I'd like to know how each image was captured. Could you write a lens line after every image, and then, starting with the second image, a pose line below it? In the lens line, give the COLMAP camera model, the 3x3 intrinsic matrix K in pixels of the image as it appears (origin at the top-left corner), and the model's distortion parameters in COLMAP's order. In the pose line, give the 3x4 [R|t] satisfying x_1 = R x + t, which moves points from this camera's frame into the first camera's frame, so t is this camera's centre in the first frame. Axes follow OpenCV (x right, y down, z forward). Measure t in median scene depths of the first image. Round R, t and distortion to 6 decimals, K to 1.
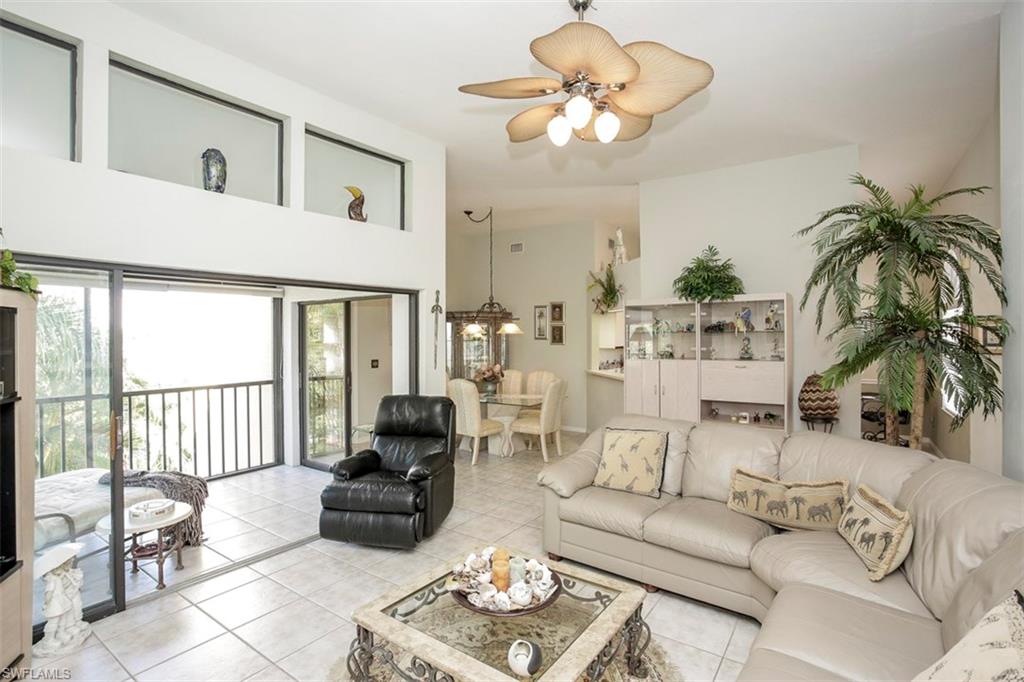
lens RADIAL K [[492.2, 0, 512.0], [0, 492.2, 341.0], [0, 0, 1]] dist [-0.059307, 0.030743]
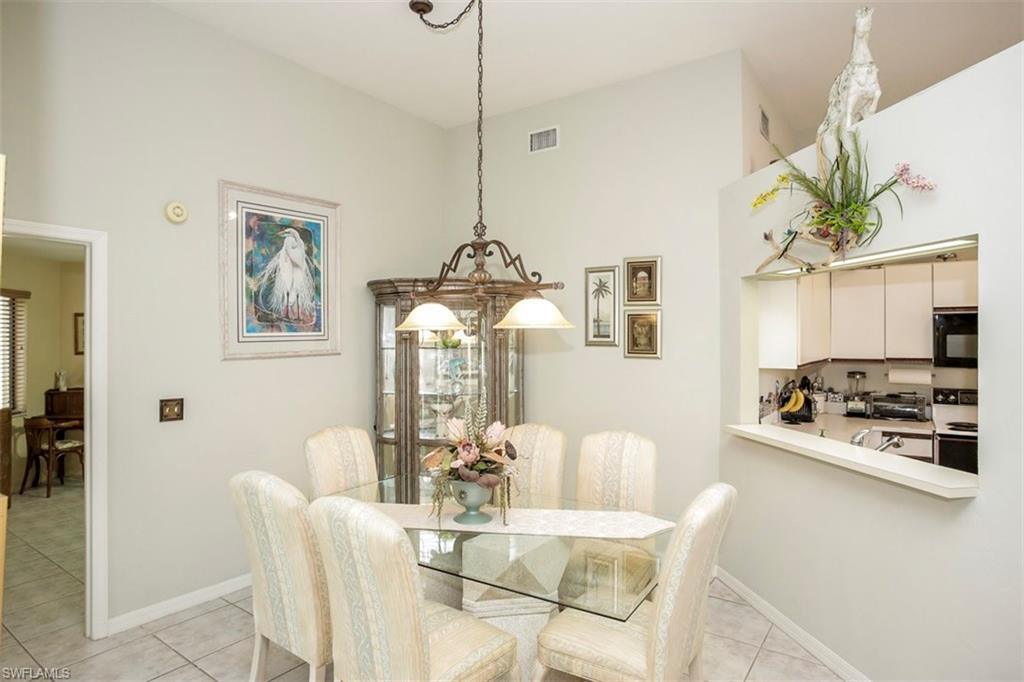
lens RADIAL K [[492.2, 0, 512.0], [0, 492.2, 341.0], [0, 0, 1]] dist [-0.059307, 0.030743]
pose [[0.999904, 0.001921, -0.013704, -0.012883], [-0.002060, 0.999947, -0.010130, -0.003005], [0.013684, 0.010157, 0.999855, 0.583440]]
